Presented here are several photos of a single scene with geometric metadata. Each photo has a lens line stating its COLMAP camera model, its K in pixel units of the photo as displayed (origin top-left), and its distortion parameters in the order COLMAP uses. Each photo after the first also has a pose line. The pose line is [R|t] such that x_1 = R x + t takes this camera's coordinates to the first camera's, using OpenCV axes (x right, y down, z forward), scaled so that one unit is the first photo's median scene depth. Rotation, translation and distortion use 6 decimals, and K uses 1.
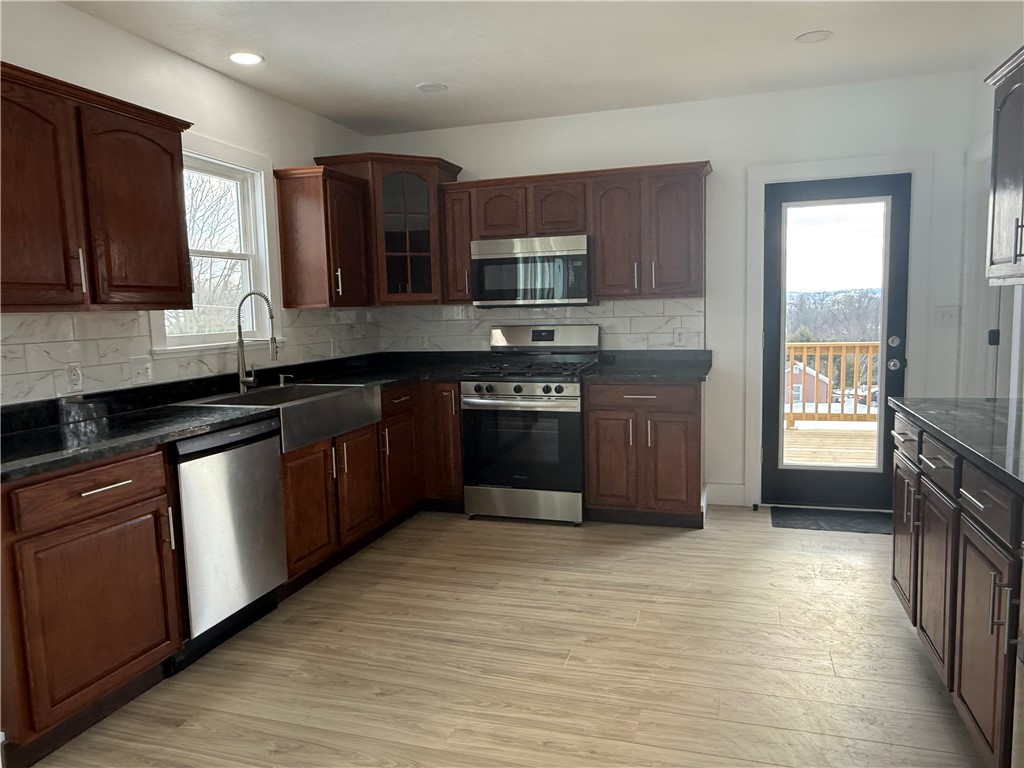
lens RADIAL K [[717.2, 0, 511.6], [0, 717.2, 380.9], [0, 0, 1]] dist [0.031644, -0.031919]
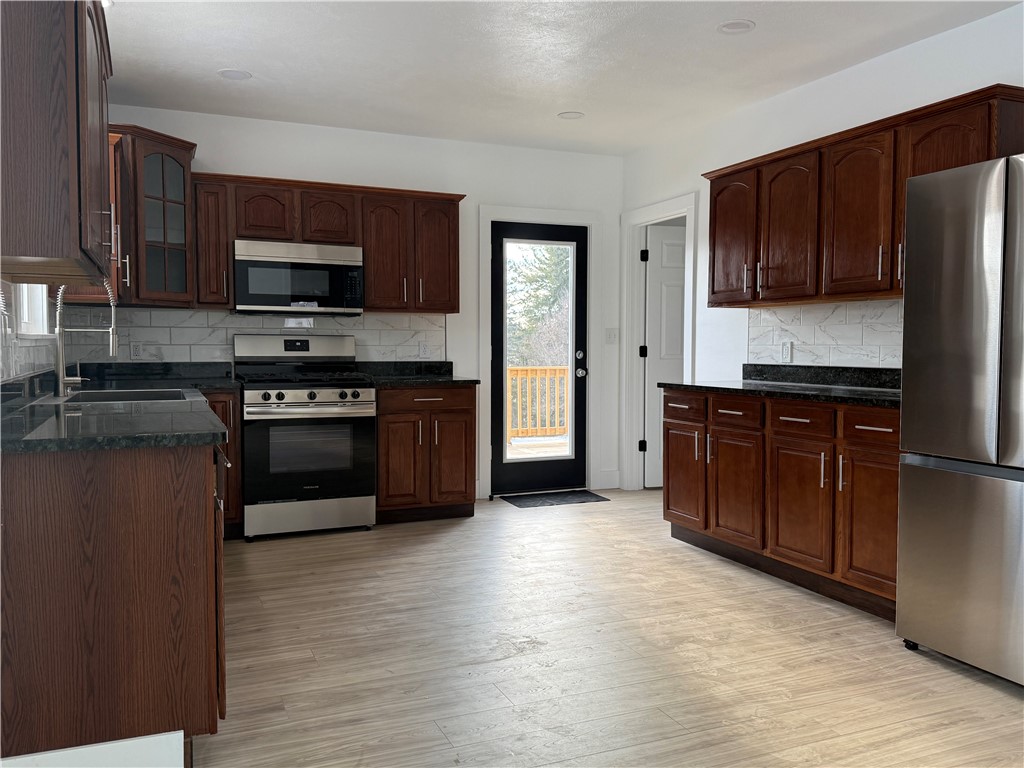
lens RADIAL K [[835.6, 0, 514.3], [0, 835.6, 383.7], [0, 0, 1]] dist [0.105799, -0.002313]
pose [[0.758669, -0.004606, 0.651460, -0.539084], [0.046808, 0.997776, -0.047457, 0.063188], [-0.649792, 0.066498, 0.757198, -0.050442]]
